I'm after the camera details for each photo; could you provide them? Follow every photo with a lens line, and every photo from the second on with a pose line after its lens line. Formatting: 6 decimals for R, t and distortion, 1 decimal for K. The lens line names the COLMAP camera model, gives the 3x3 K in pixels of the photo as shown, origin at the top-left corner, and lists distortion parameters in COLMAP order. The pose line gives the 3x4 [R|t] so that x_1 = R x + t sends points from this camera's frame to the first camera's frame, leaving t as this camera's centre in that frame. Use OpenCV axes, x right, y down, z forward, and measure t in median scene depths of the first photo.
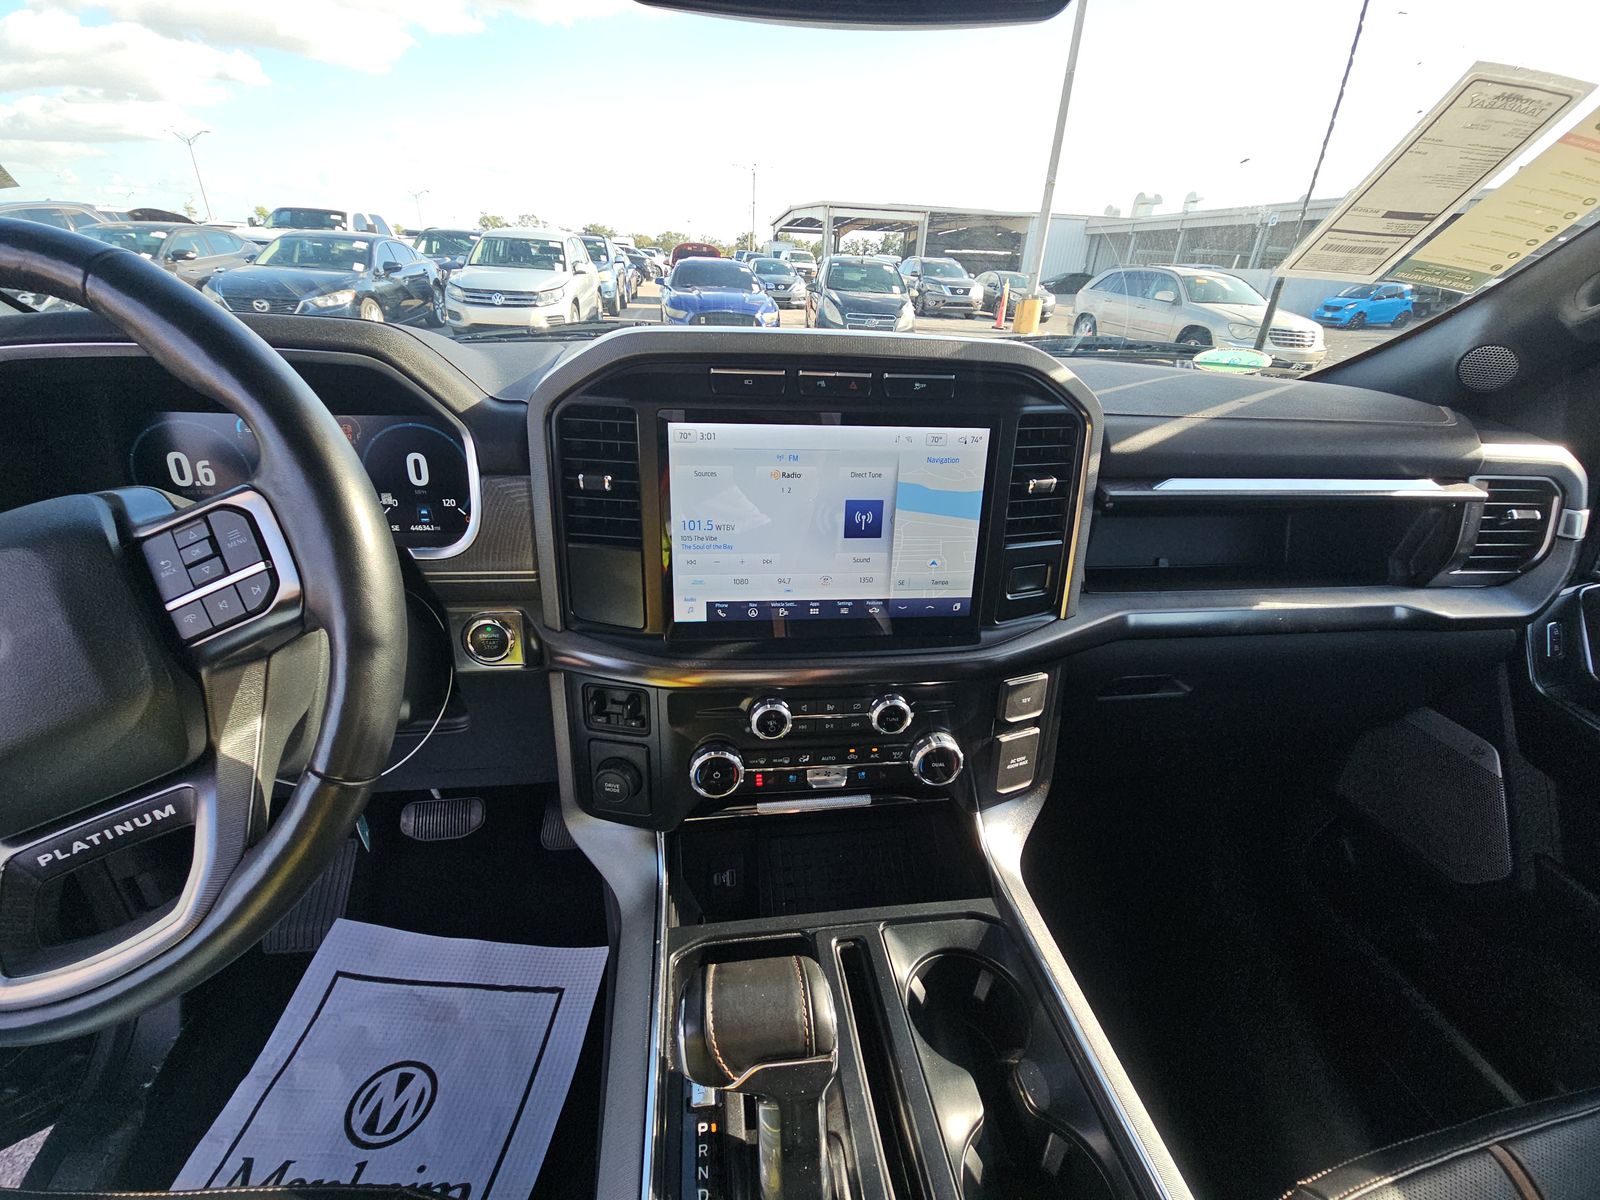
lens RADIAL K [[639.3, 0, 810.4], [0, 639.3, 590.9], [0, 0, 1]] dist [0.005592, -0.003312]
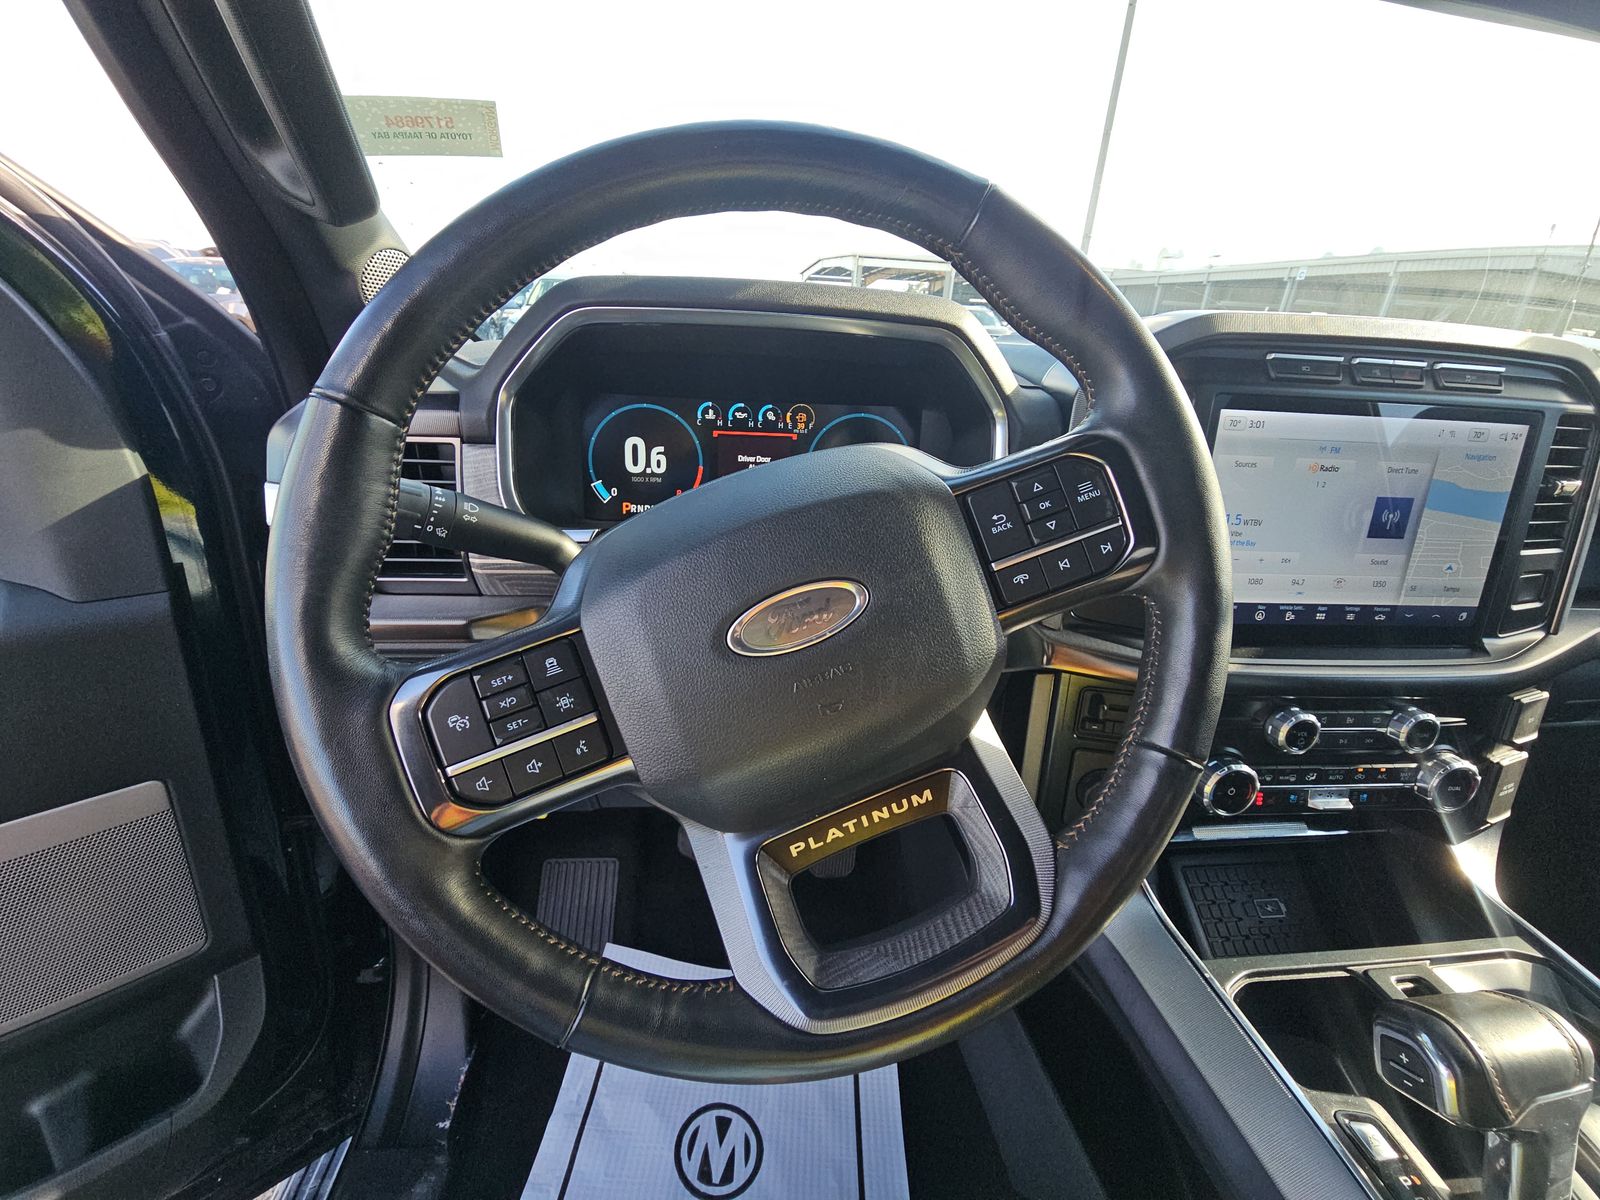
lens RADIAL K [[639.3, 0, 797.0], [0, 639.3, 596.0], [0, 0, 1]] dist [0.005592, -0.003312]
pose [[0.999545, 0.023931, -0.018353, -0.738491], [-0.024916, 0.998149, -0.055481, 0.072715], [0.016992, 0.055913, 0.998291, 0.052294]]
